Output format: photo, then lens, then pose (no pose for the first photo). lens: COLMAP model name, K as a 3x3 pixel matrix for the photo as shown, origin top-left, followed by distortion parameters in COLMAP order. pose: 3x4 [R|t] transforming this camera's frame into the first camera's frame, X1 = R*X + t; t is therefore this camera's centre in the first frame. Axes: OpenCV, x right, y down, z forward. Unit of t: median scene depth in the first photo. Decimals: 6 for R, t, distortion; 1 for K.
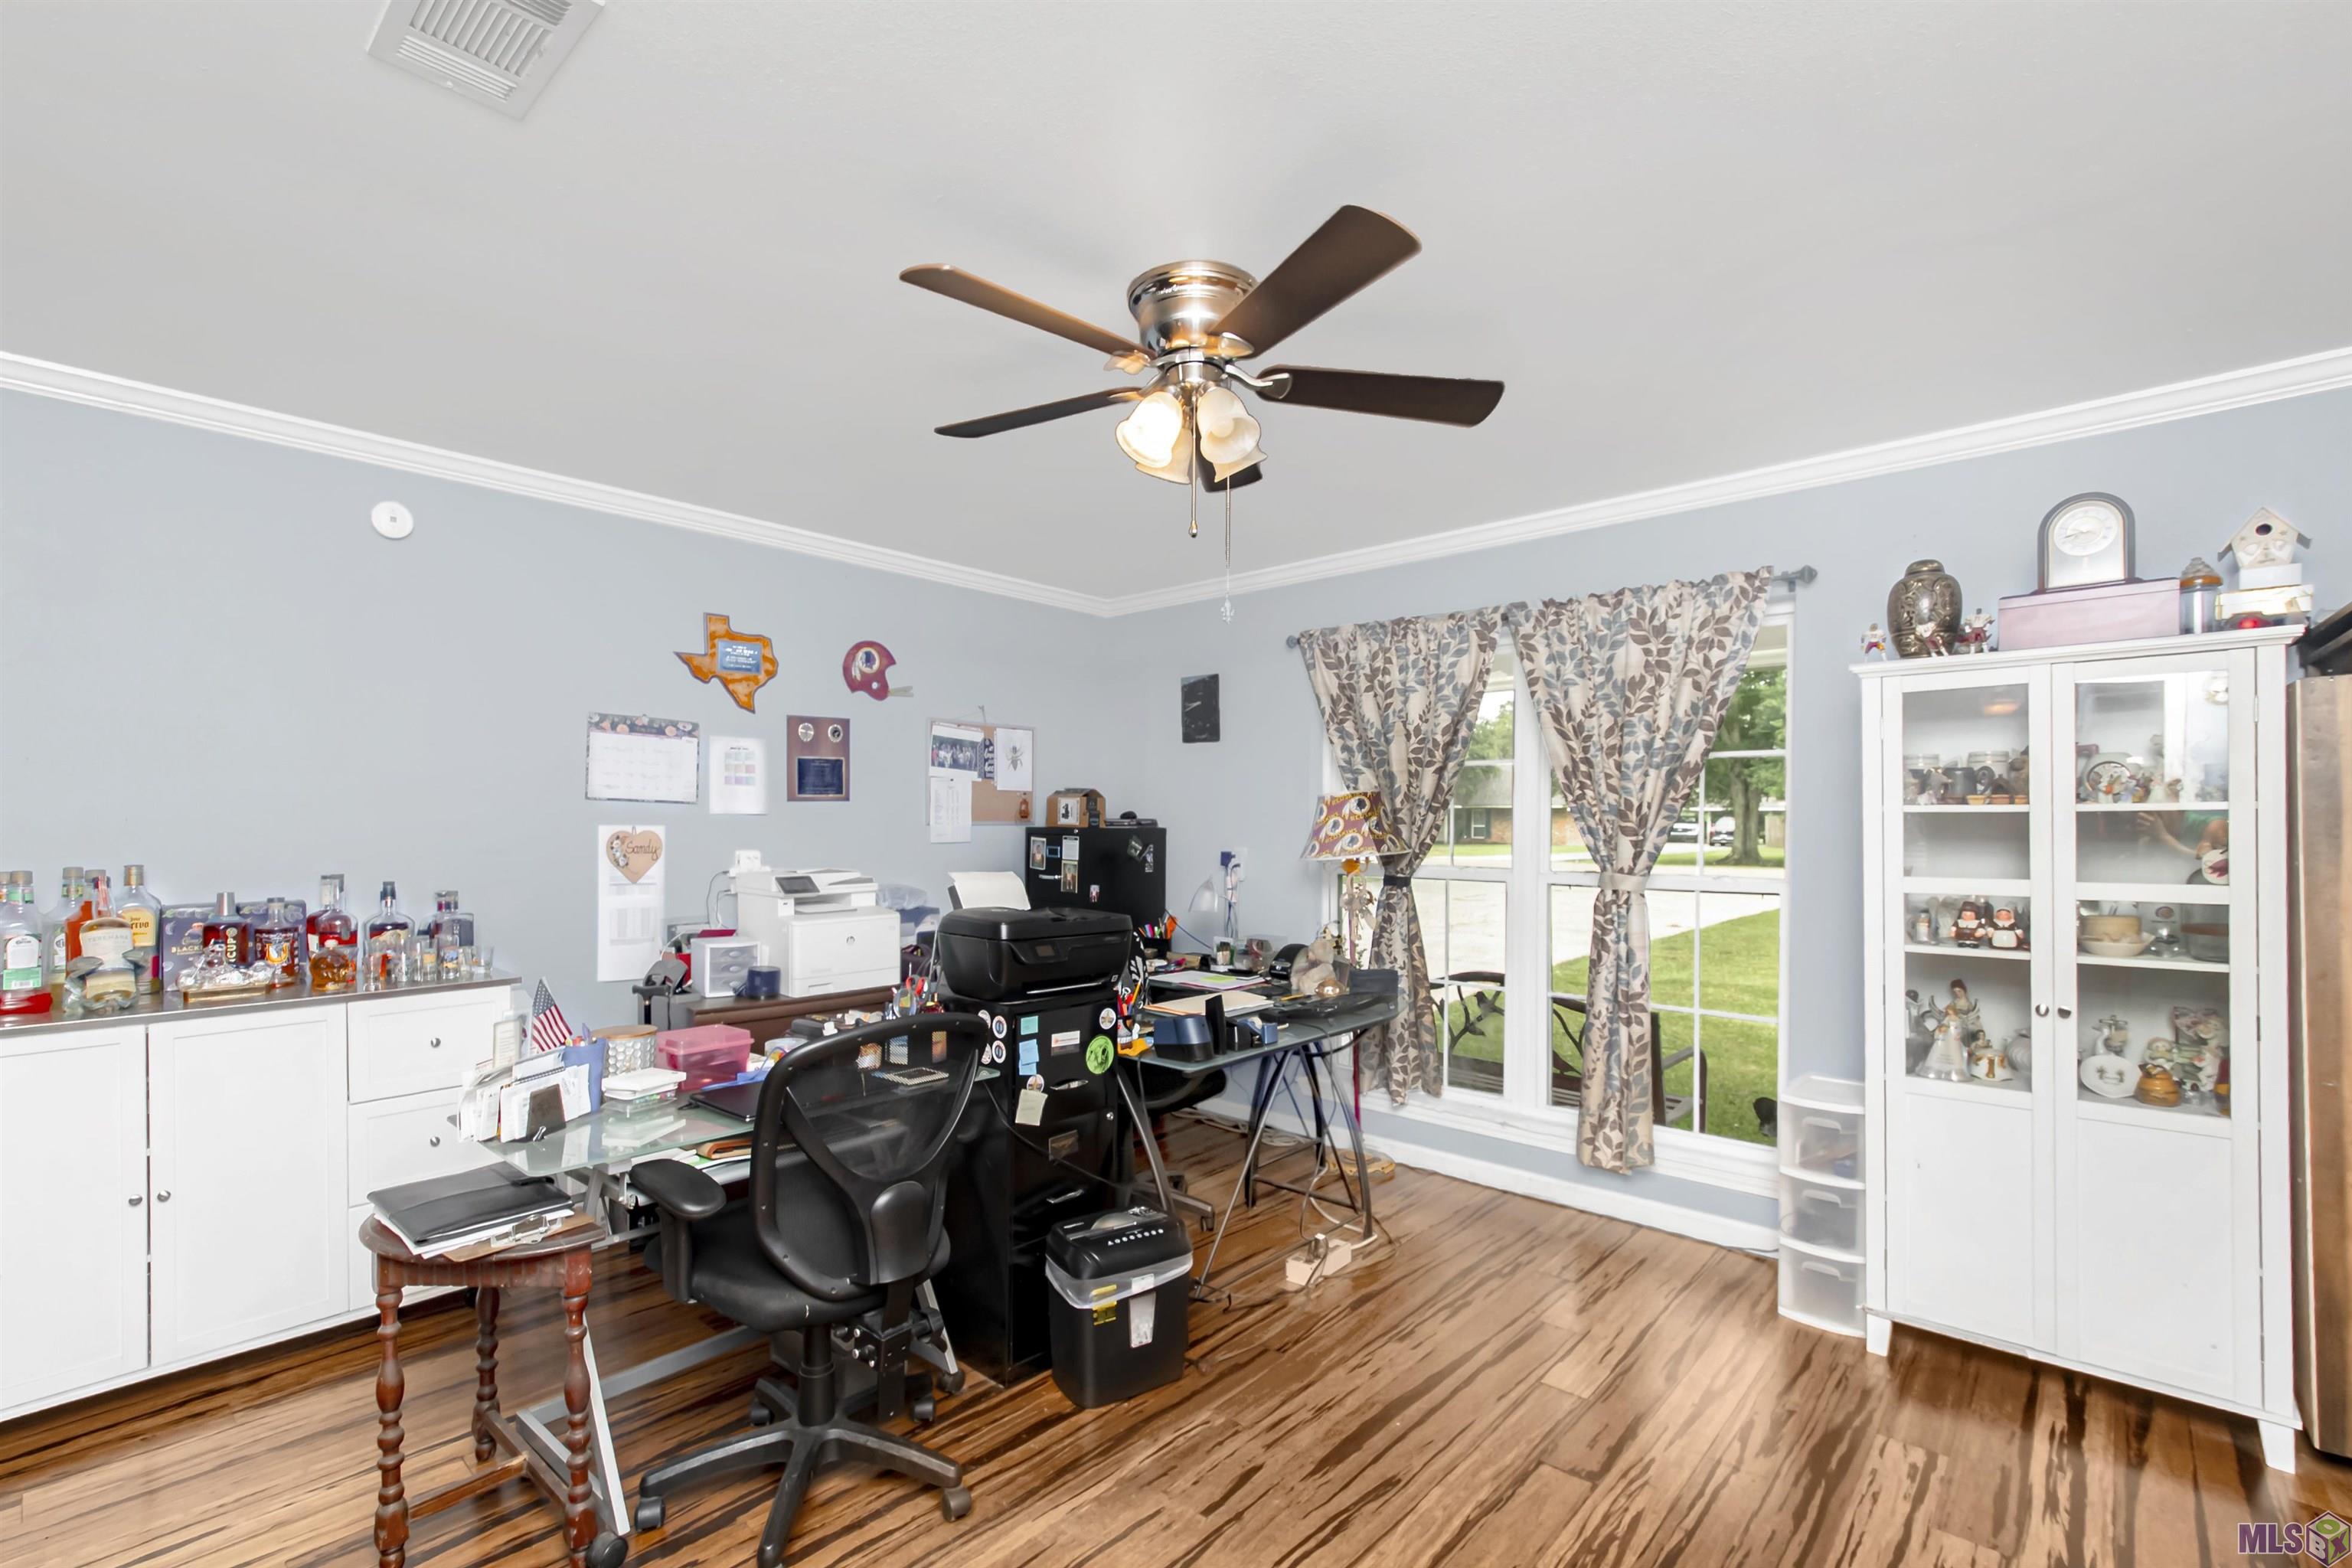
lens RADIAL K [[1040.8, 0, 1176.4], [0, 1040.8, 803.7], [0, 0, 1]] dist [0.000826, -0.000588]
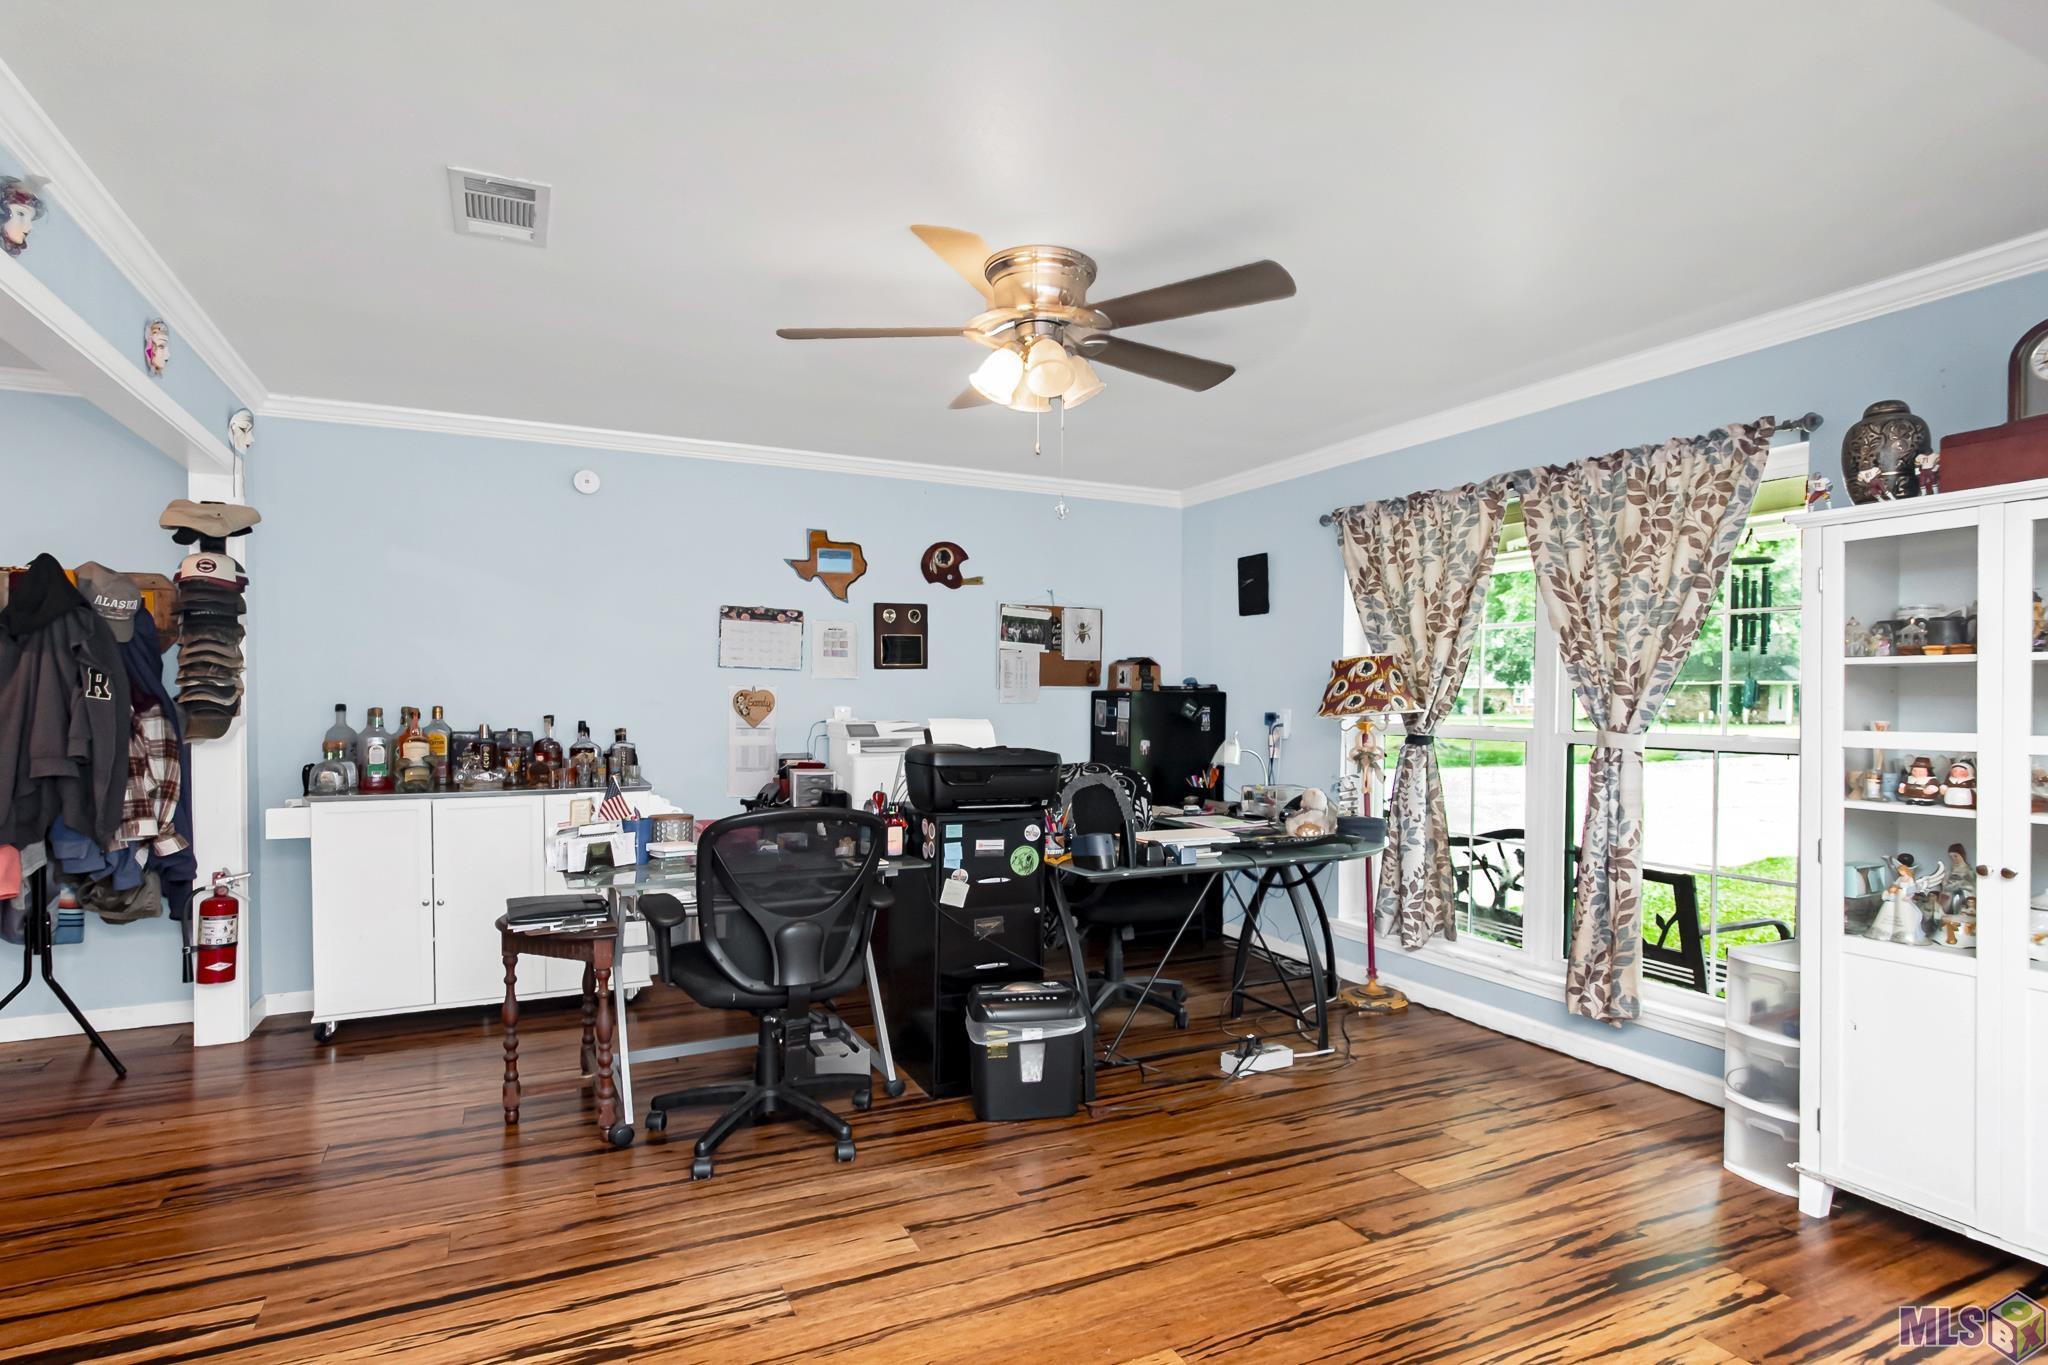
lens RADIAL K [[943.3, 0, 1024.0], [0, 943.3, 682.5], [0, 0, 1]] dist [-0.001131, 0.000285]
pose [[0.945941, -0.005684, -0.324289, 0.181049], [0.007601, 0.999960, 0.004645, 0.010407], [0.324250, -0.006858, 0.945947, -0.056639]]
